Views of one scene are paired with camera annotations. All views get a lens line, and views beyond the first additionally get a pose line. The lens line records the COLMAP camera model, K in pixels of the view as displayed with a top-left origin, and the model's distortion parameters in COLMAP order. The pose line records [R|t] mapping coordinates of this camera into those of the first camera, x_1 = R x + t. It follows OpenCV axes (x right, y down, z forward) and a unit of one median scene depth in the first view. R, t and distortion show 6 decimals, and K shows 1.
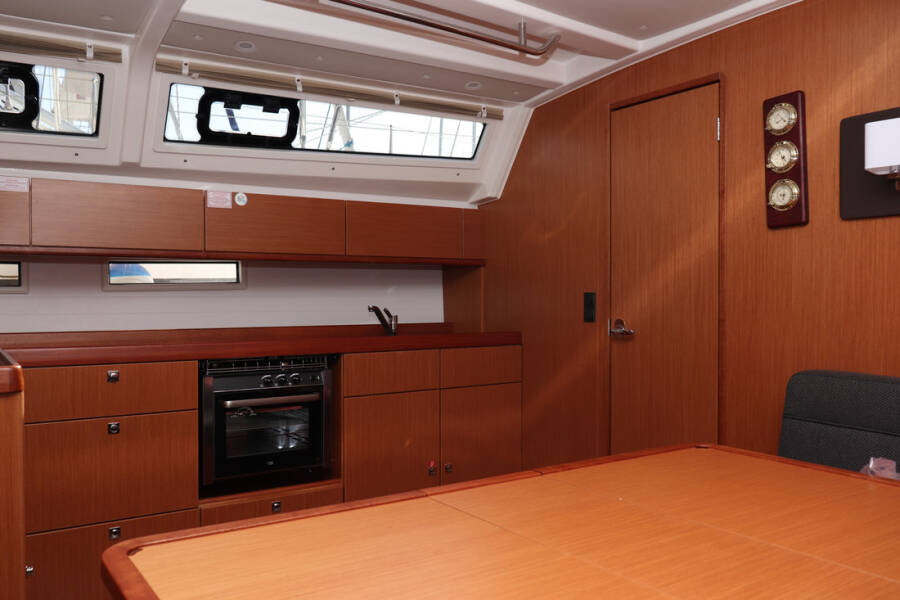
lens RADIAL K [[759.3, 0, 449.5], [0, 759.3, 301.6], [0, 0, 1]] dist [-0.007472, 0.007178]
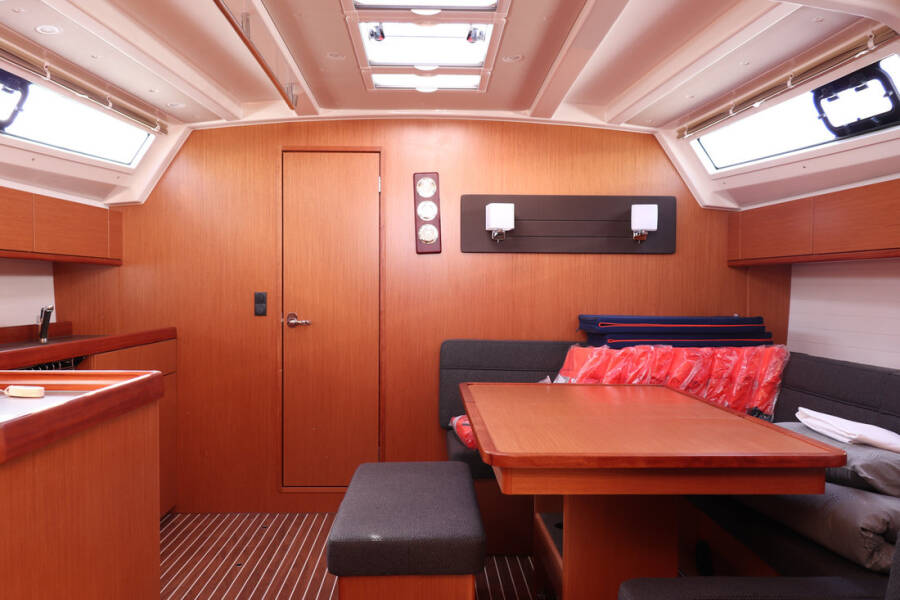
lens RADIAL K [[759.3, 0, 451.6], [0, 759.3, 296.9], [0, 0, 1]] dist [-0.007472, 0.007178]
pose [[0.516864, -0.007465, 0.856035, -0.745708], [0.001493, 0.999968, 0.007819, -0.014077], [-0.856066, -0.002764, 0.516858, 0.088404]]
